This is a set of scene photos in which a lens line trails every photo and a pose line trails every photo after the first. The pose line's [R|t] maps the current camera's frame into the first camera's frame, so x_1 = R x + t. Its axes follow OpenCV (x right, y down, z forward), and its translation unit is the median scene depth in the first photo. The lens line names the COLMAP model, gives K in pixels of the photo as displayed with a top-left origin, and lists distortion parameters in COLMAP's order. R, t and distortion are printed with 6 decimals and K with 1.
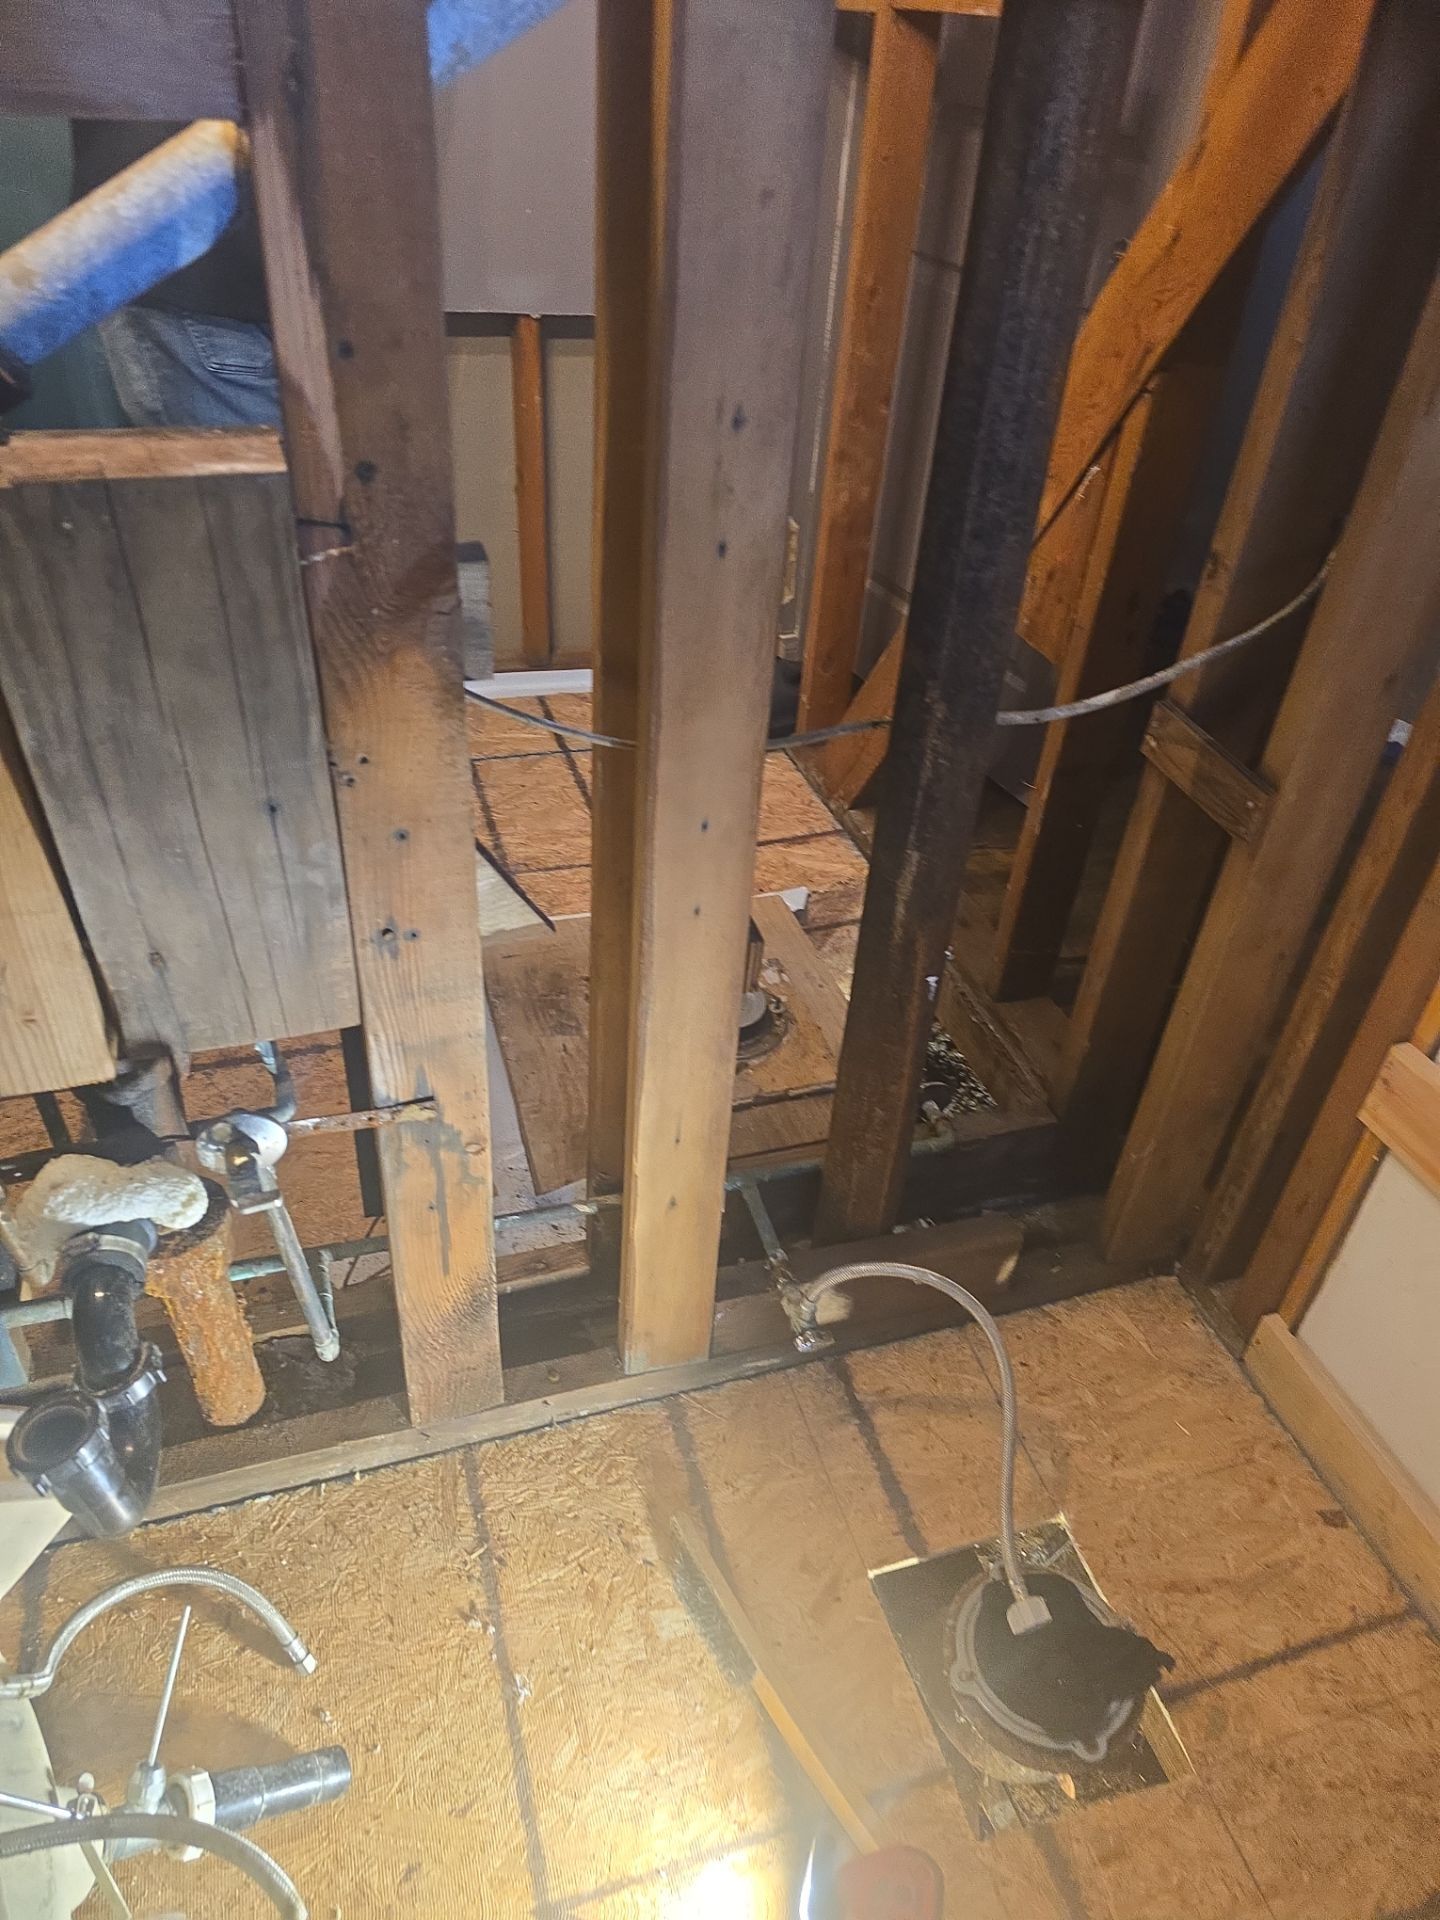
lens RADIAL K [[1224.8, 0, 733.7], [0, 1224.8, 902.6], [0, 0, 1]] dist [0.041209, -0.037731]
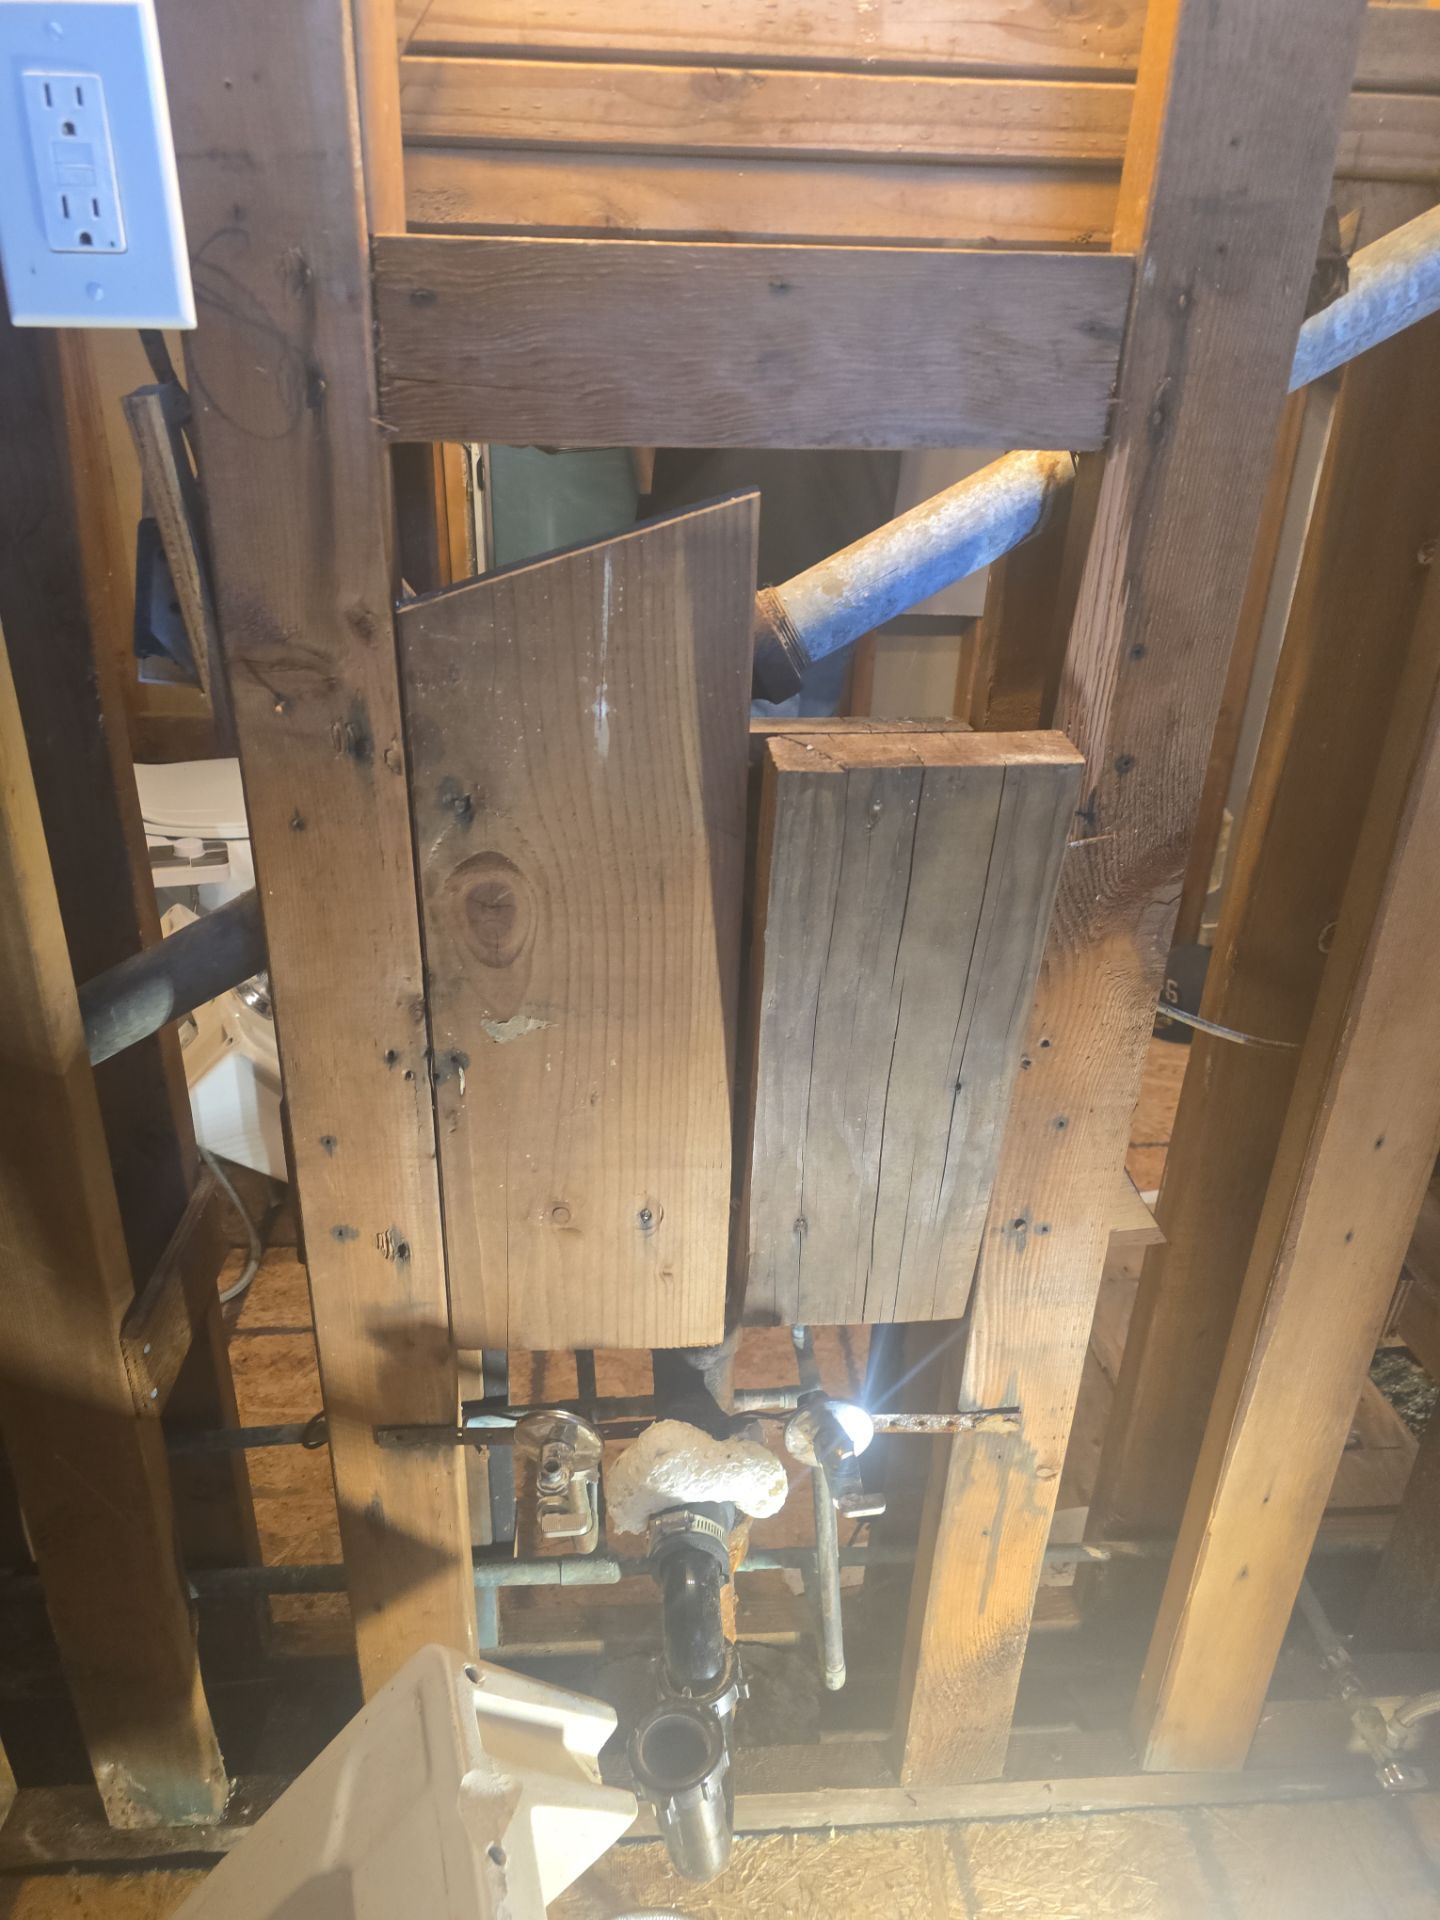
lens RADIAL K [[1224.8, 0, 746.9], [0, 1224.8, 923.5], [0, 0, 1]] dist [0.041209, -0.037731]
pose [[0.974009, 0.062260, -0.217784, -0.291654], [-0.103909, 0.977160, -0.185370, -0.004016], [0.201269, 0.203182, 0.958232, 0.004114]]
